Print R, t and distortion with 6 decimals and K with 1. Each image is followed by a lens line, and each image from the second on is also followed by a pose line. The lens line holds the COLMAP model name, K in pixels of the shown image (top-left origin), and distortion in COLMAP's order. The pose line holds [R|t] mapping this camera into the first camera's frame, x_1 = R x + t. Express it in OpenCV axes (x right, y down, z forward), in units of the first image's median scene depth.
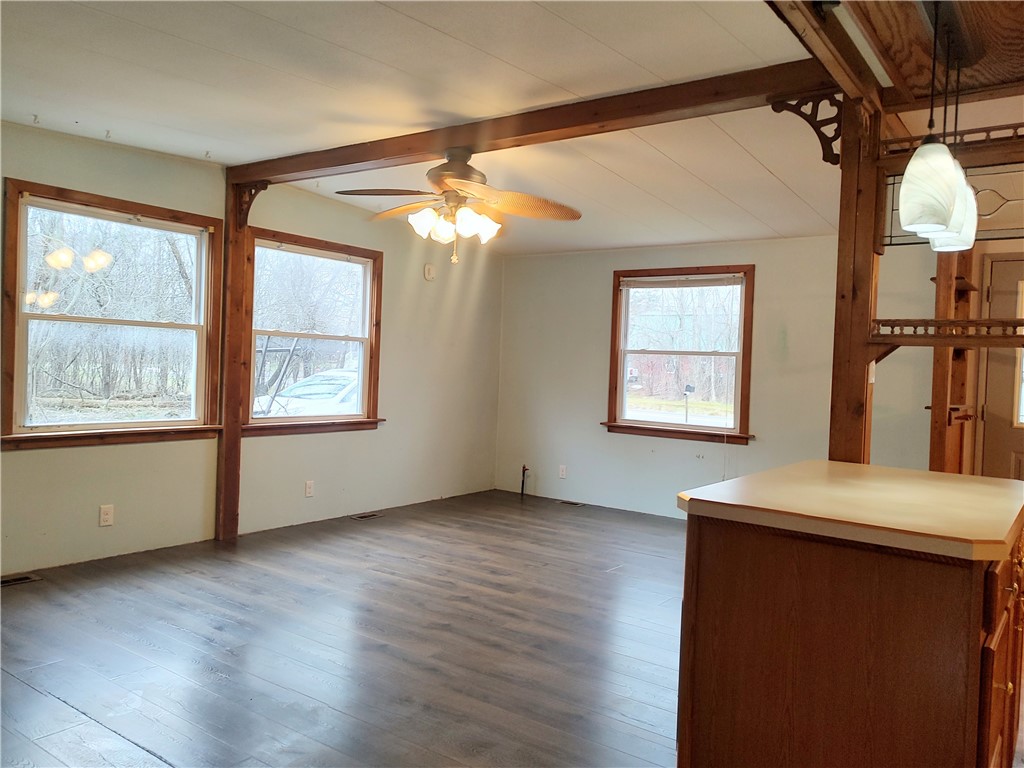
lens RADIAL K [[808.1, 0, 507.1], [0, 808.1, 381.0], [0, 0, 1]] dist [0.013582, -0.000284]
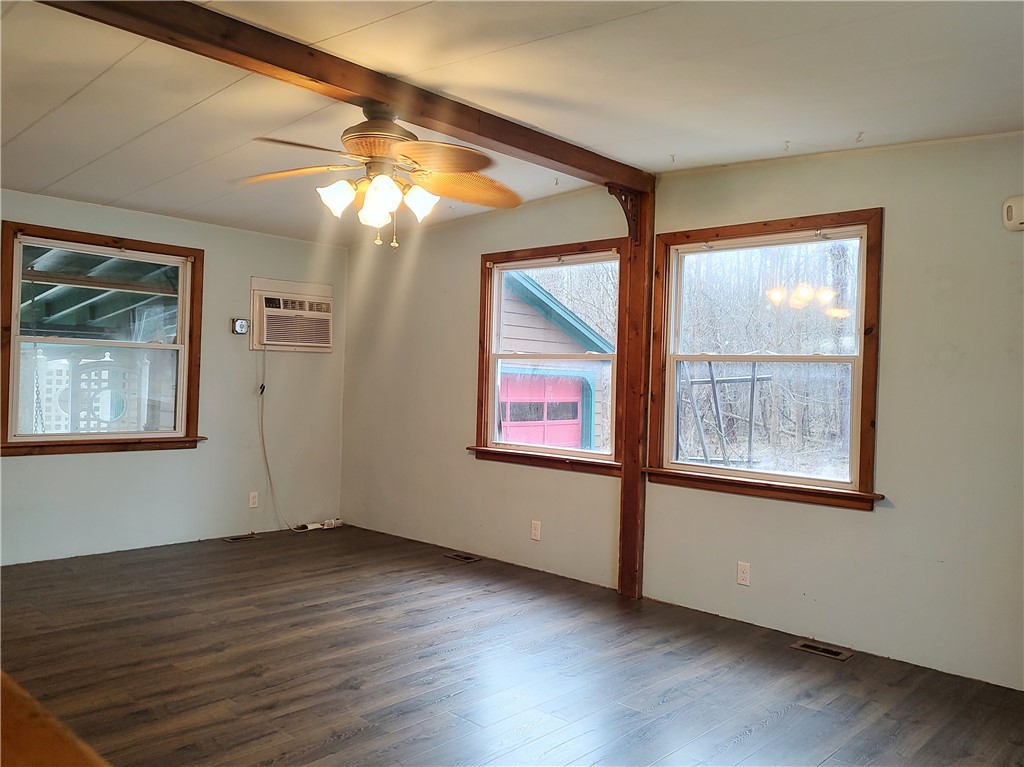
lens RADIAL K [[808.1, 0, 507.1], [0, 808.1, 380.5], [0, 0, 1]] dist [0.013582, -0.000284]
pose [[-0.136188, -0.040637, -0.989849, 0.621008], [-0.054948, 0.997930, -0.033409, -0.000639], [0.989158, 0.049840, -0.138139, 1.111123]]
